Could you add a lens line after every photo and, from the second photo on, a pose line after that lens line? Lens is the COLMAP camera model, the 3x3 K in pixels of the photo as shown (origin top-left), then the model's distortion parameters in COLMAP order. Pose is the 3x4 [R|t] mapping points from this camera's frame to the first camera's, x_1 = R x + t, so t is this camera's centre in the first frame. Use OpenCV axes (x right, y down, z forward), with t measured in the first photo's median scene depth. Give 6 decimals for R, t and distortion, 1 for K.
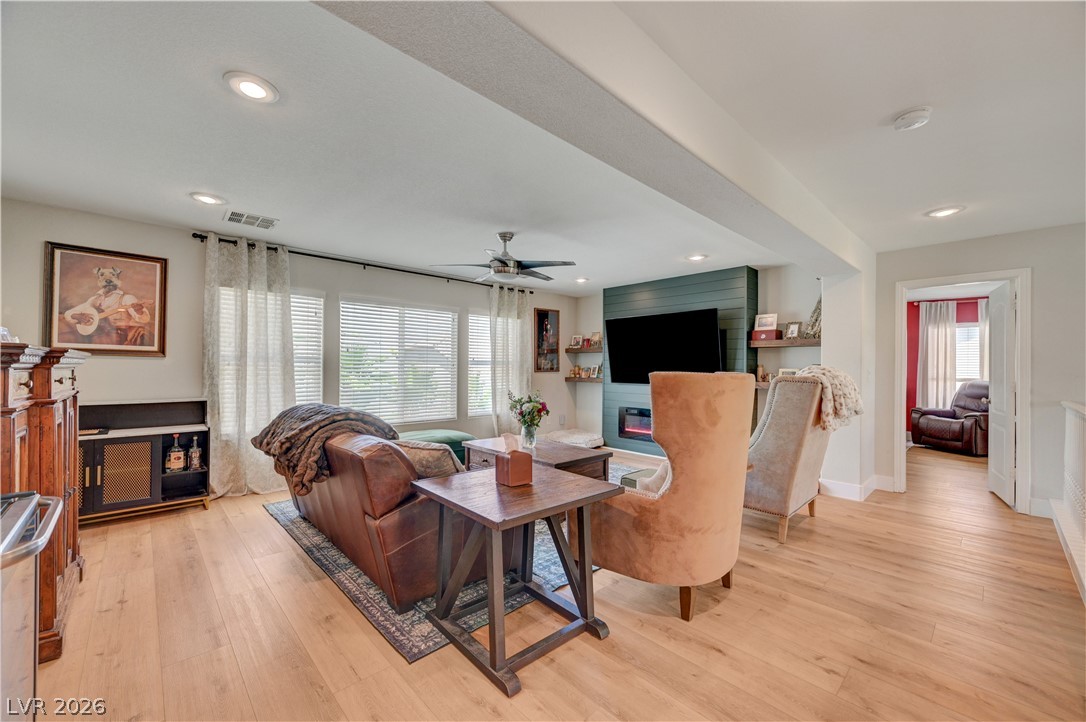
lens RADIAL K [[428.4, 0, 544.5], [0, 428.4, 365.1], [0, 0, 1]] dist [-0.001372, 0.000675]
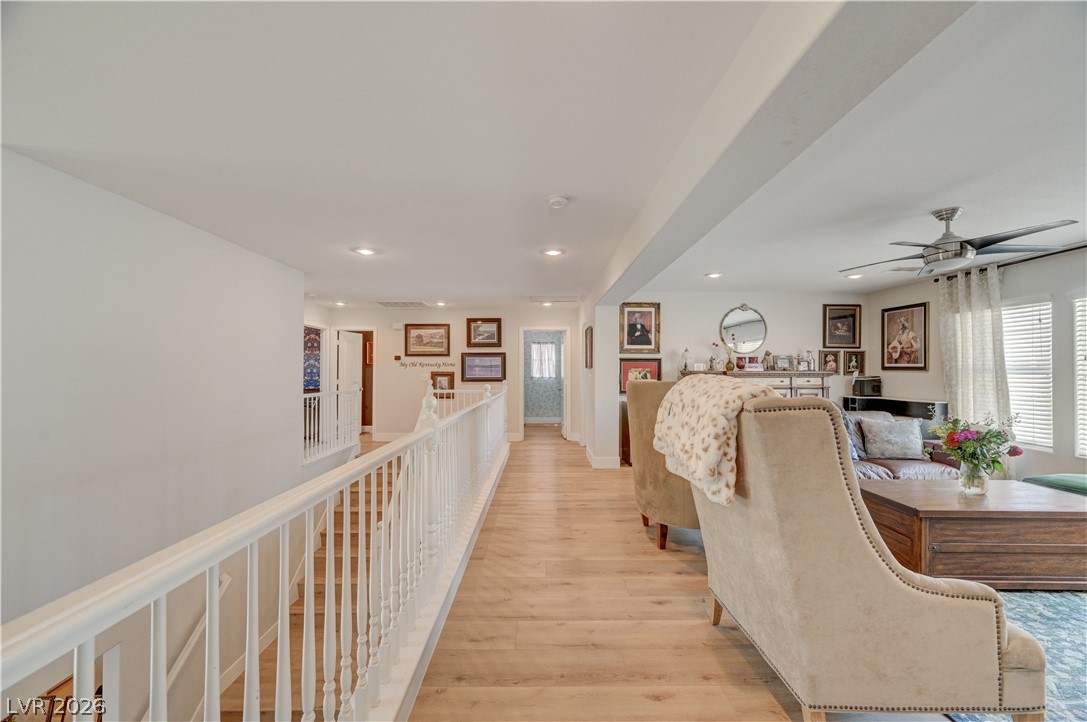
lens RADIAL K [[428.8, 0, 545.0], [0, 428.8, 365.1], [0, 0, 1]] dist [-0.001372, 0.000675]
pose [[-0.677653, -0.020087, -0.735108, 1.097916], [-0.005434, 0.999736, -0.022308, 0.000786], [0.735362, -0.011122, -0.677583, 1.099110]]
